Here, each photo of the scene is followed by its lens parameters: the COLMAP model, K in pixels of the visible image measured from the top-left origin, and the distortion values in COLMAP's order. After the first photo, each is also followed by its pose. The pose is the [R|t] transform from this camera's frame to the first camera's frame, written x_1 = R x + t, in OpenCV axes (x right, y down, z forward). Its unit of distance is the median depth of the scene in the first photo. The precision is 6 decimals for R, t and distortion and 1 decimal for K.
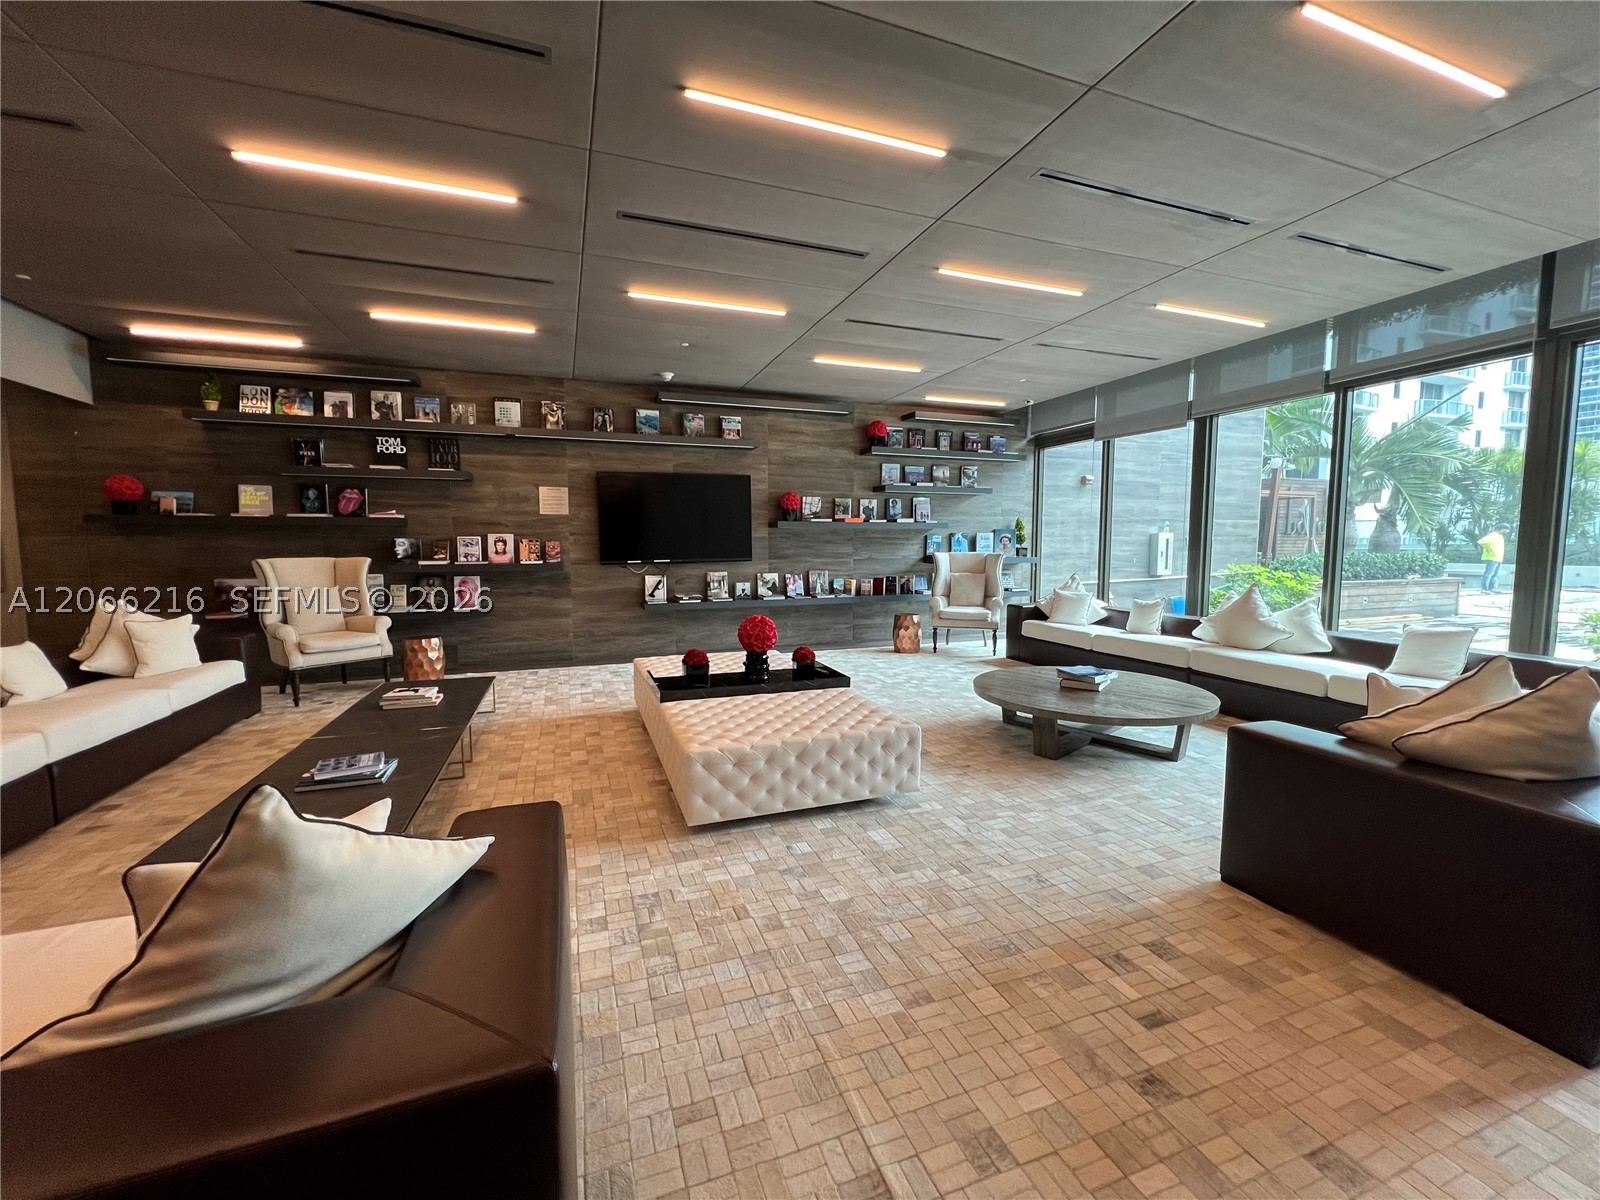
lens RADIAL K [[640.6, 0, 800.8], [0, 640.6, 598.3], [0, 0, 1]] dist [-0.000139, -0.000001]
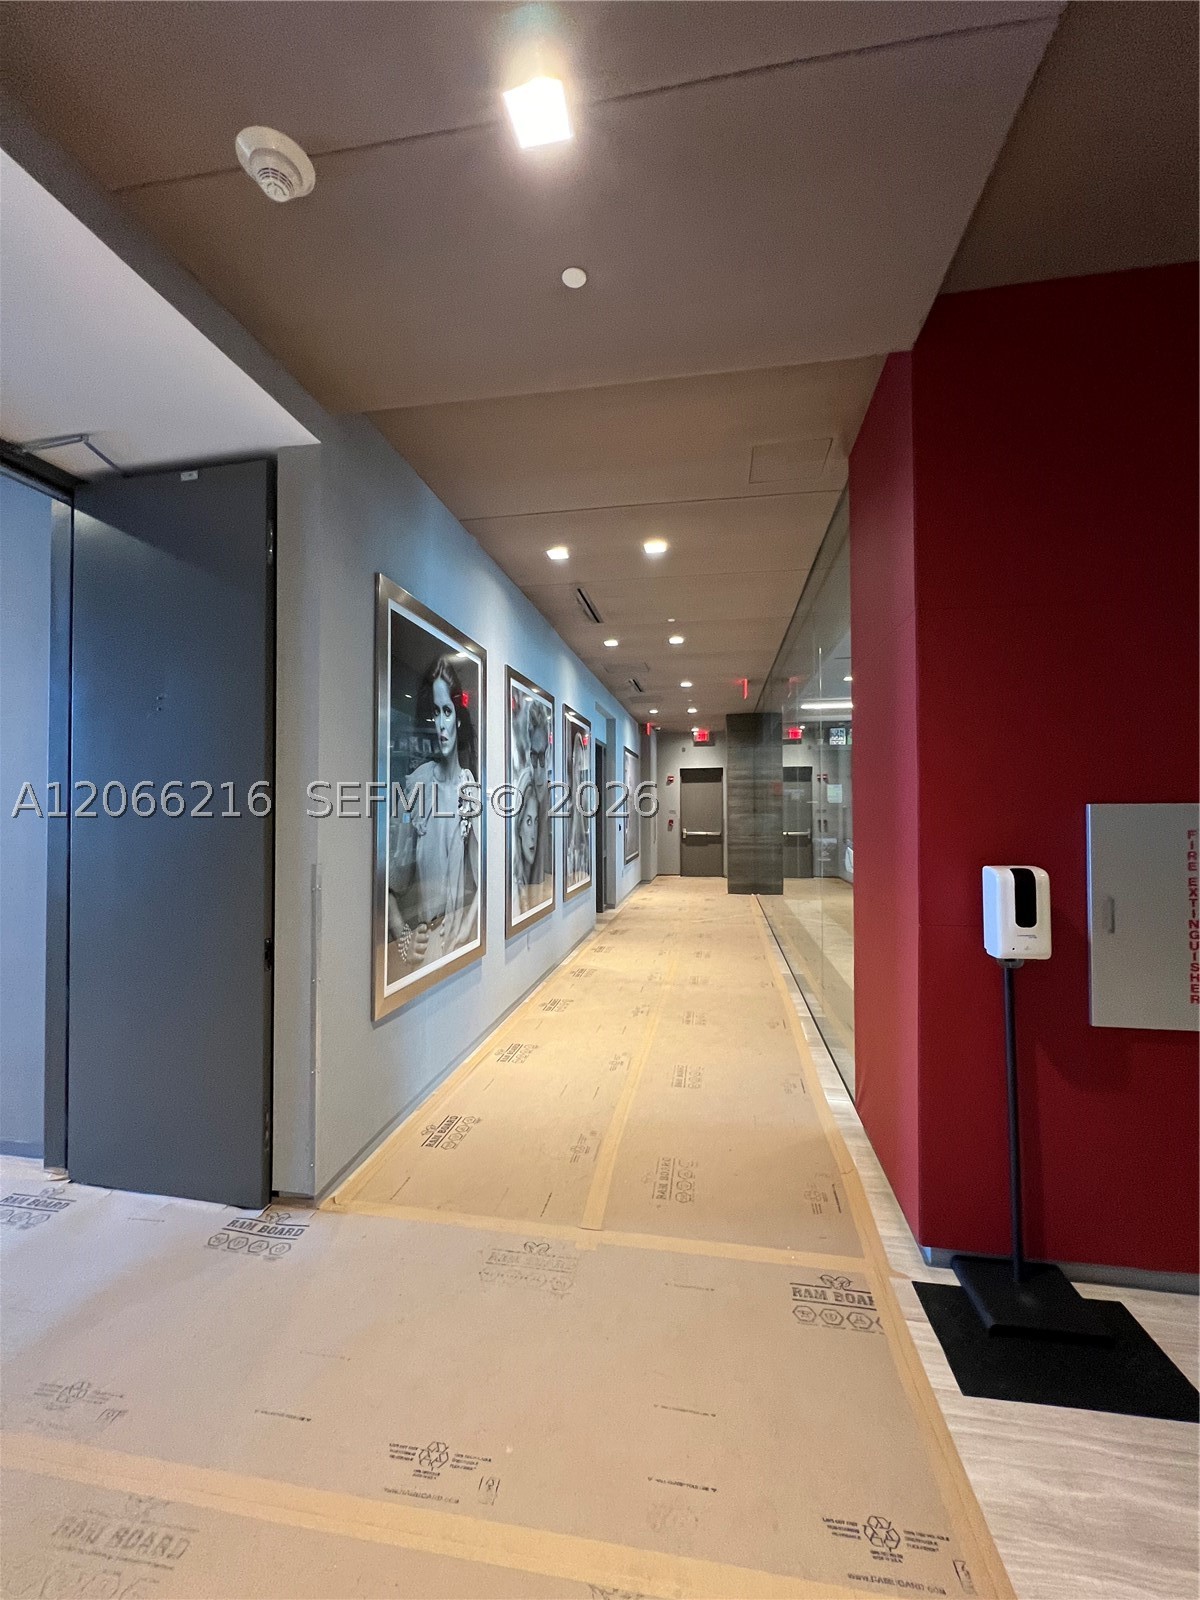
lens RADIAL K [[640.6, 0, 602.3], [0, 640.6, 798.3], [0, 0, 1]] dist [-0.000139, -0.000001]
pose [[0.866370, -0.004681, -0.499381, -0.545862], [-0.043804, 0.995390, -0.085326, 0.036655], [0.497478, 0.095799, 0.862171, -0.835228]]
